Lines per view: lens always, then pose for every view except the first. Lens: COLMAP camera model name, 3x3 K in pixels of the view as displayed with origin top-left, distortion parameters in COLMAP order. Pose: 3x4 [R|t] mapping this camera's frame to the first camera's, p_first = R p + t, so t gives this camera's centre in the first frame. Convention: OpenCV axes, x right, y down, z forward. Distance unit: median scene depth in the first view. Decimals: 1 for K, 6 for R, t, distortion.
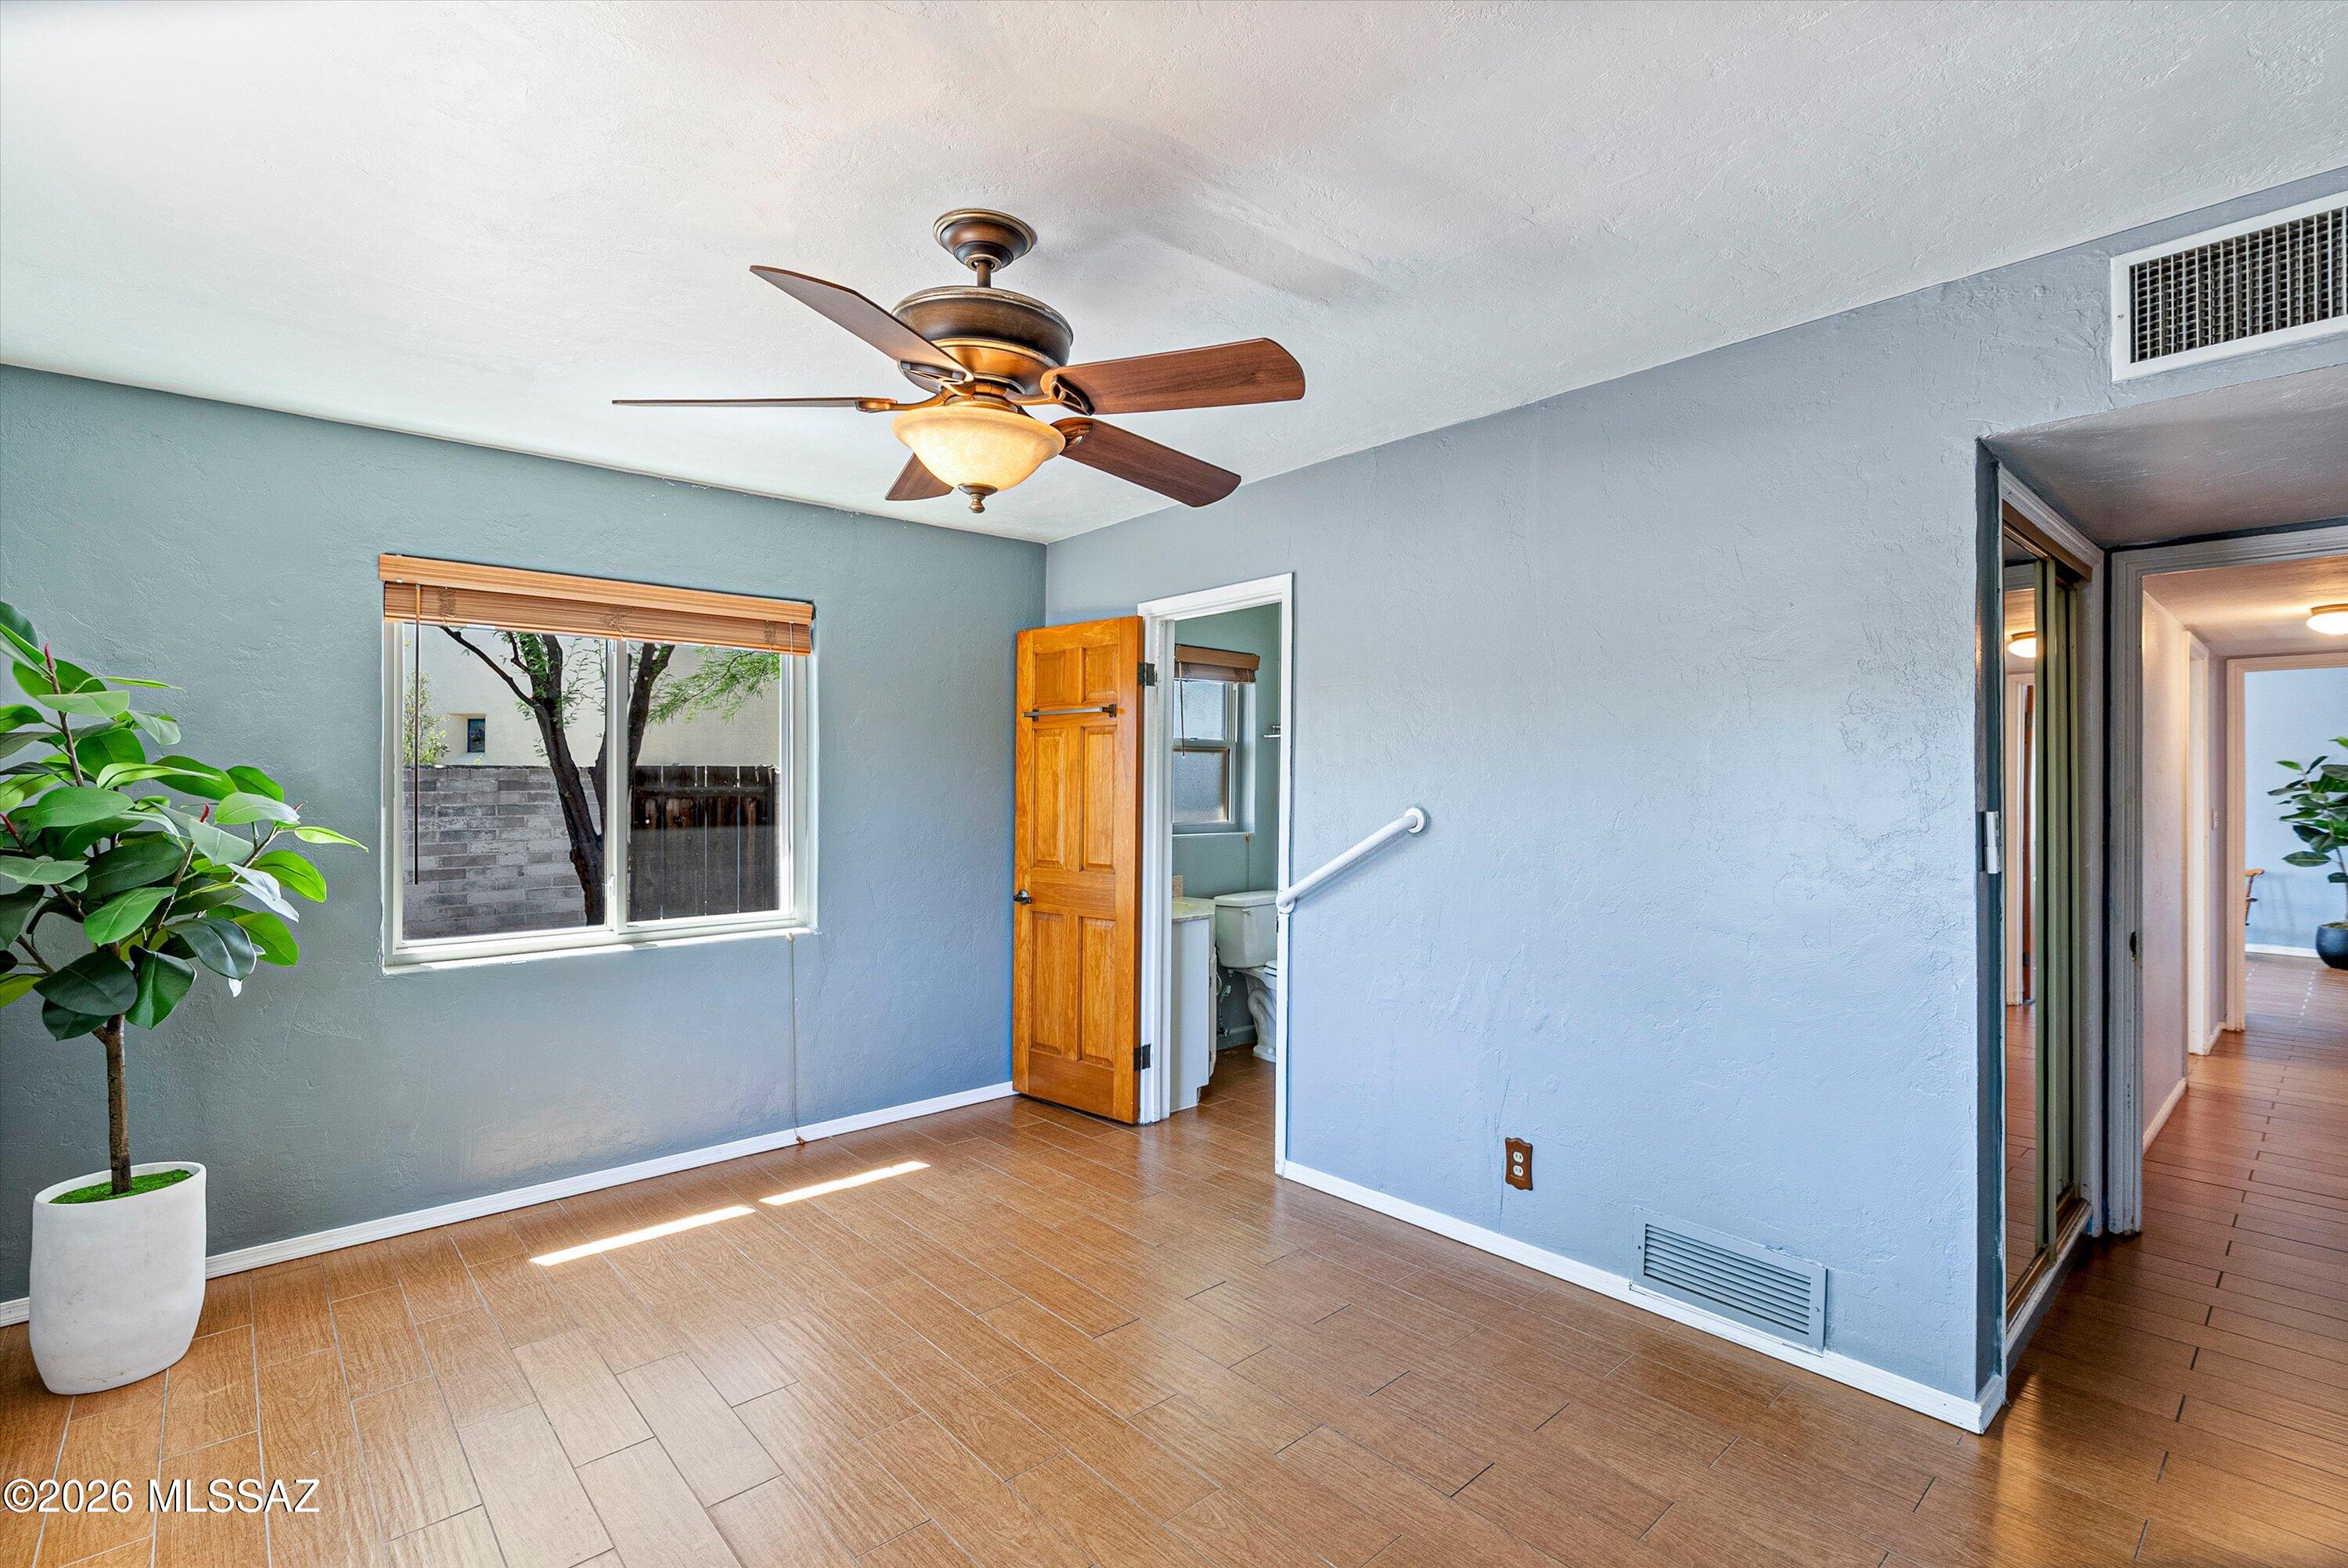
lens RADIAL K [[1073.4, 0, 1186.7], [0, 1073.4, 783.7], [0, 0, 1]] dist [-0.004705, -0.000719]
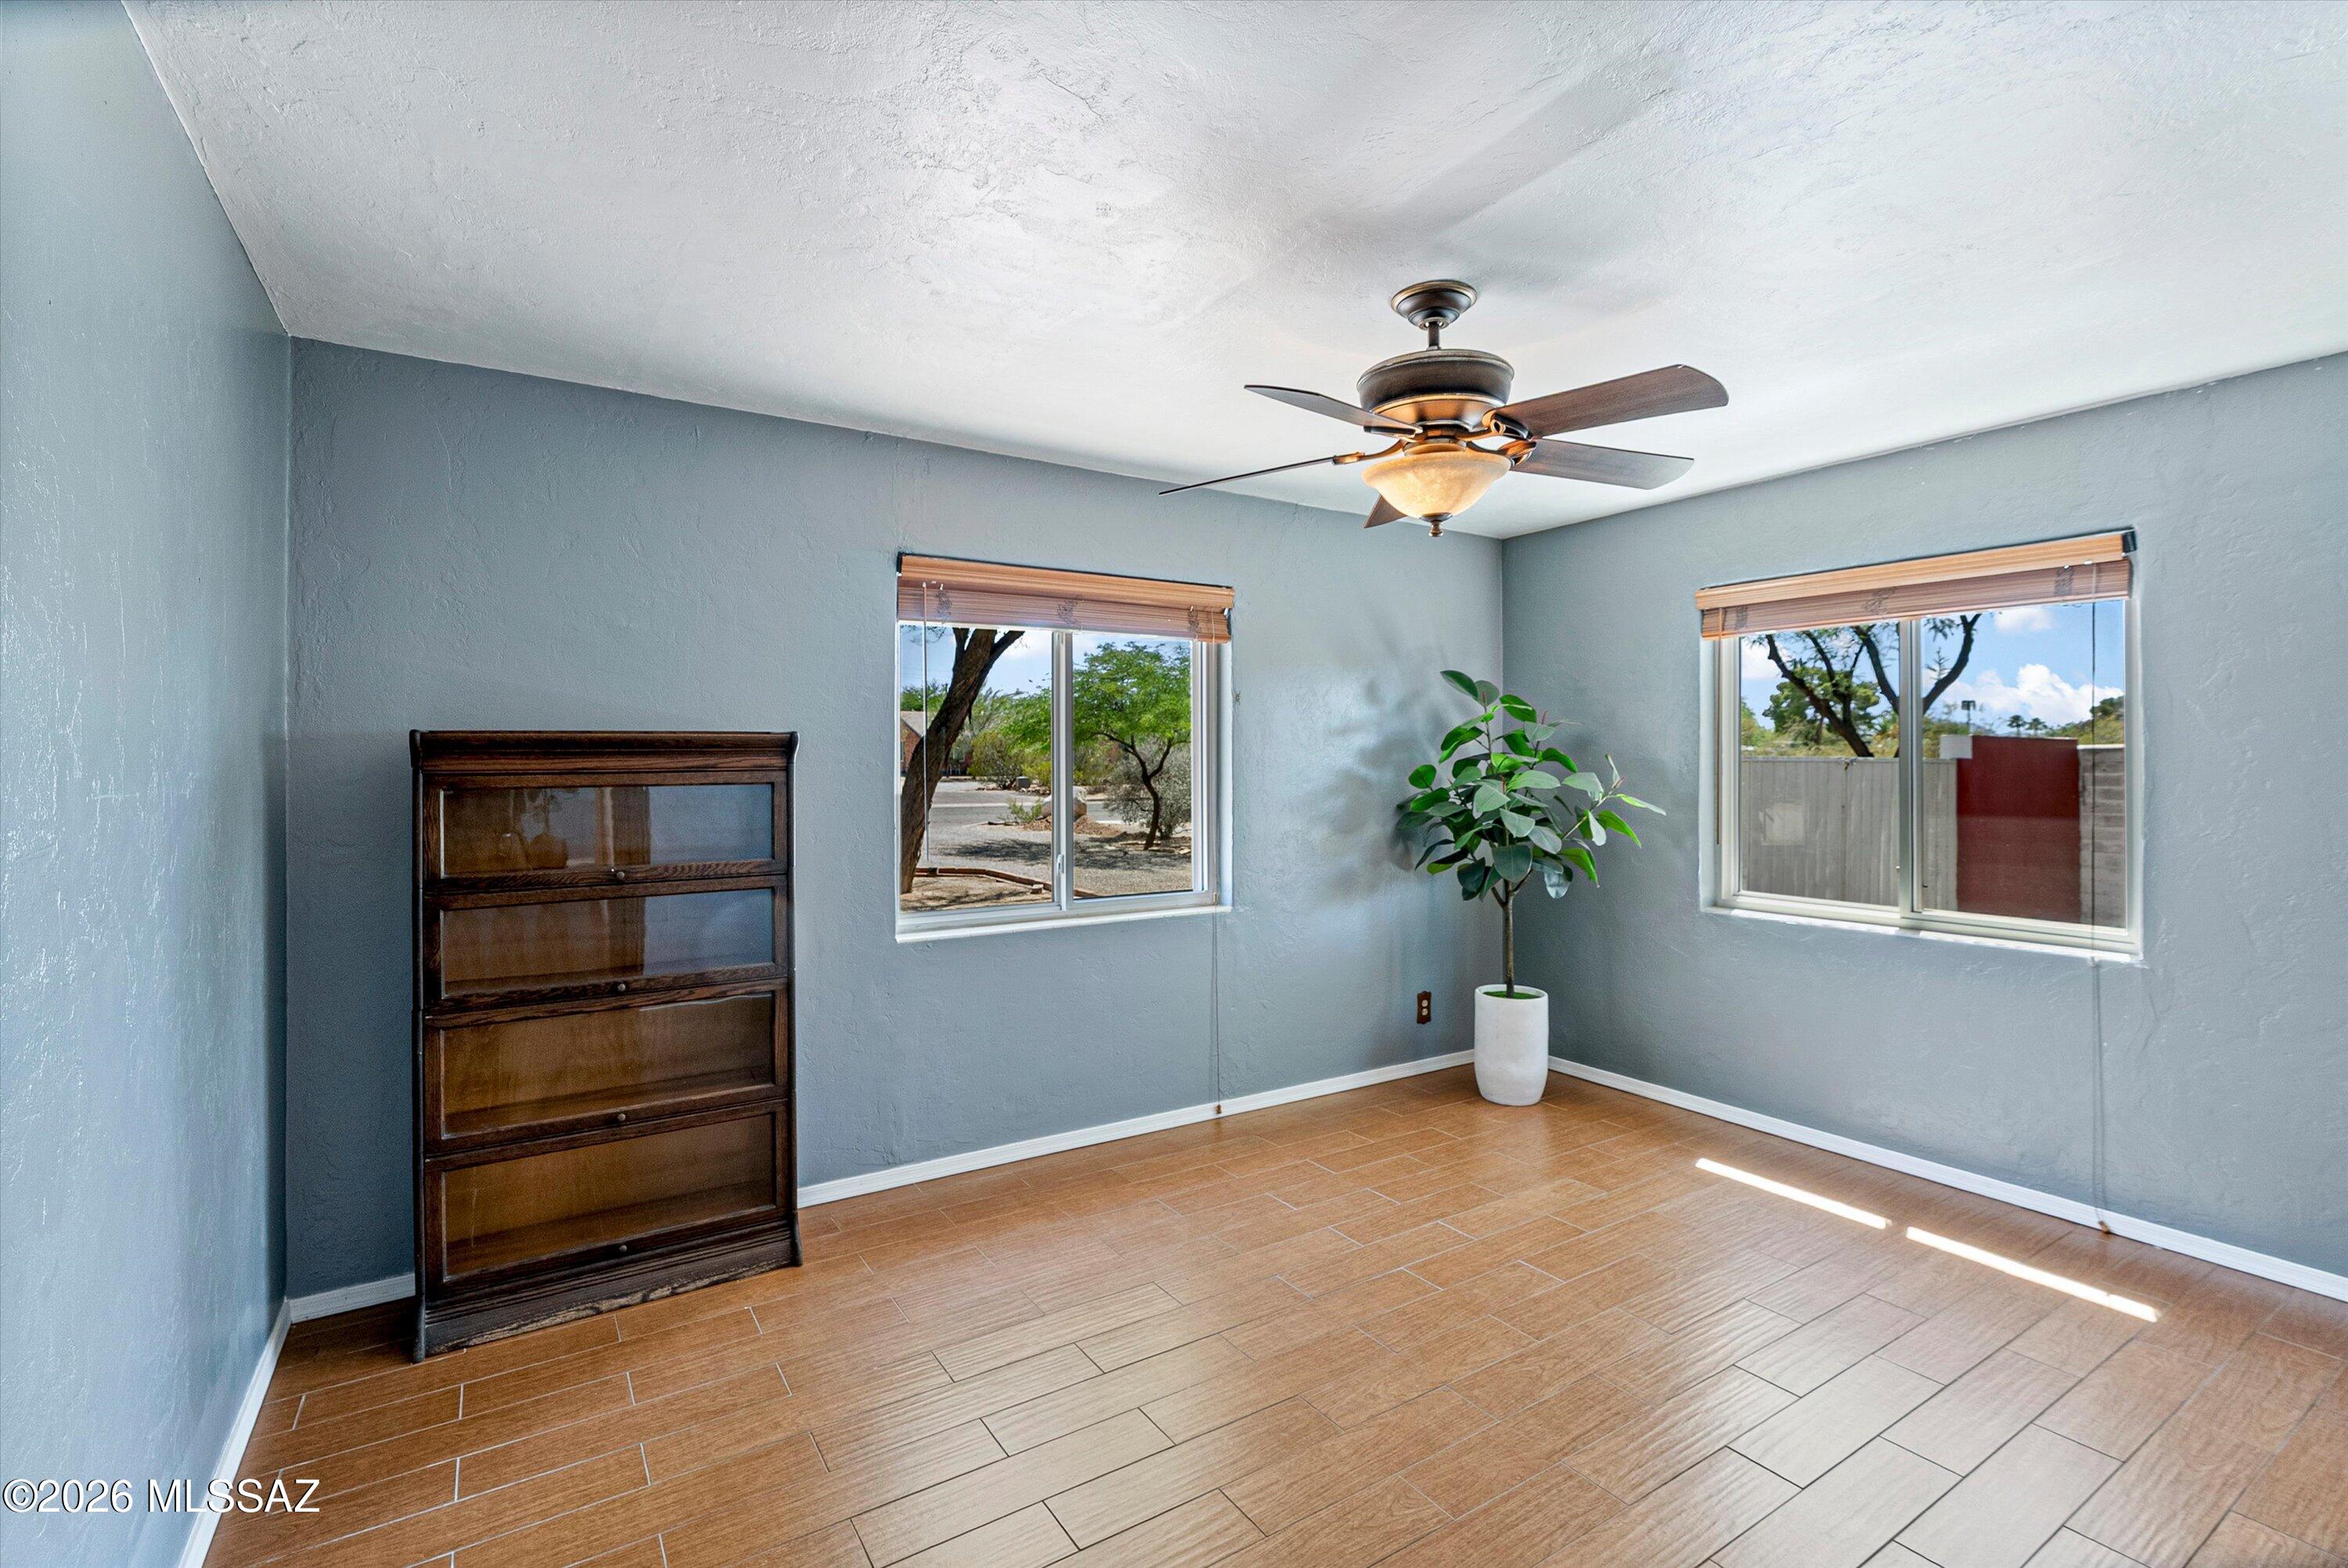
lens RADIAL K [[1073.4, 0, 1184.9], [0, 1073.4, 768.2], [0, 0, 1]] dist [-0.004705, -0.000719]
pose [[-0.156387, 0.009544, -0.987650, 0.608031], [-0.001933, 0.999948, 0.009969, -0.007857], [0.987694, 0.003468, -0.156361, 0.554056]]
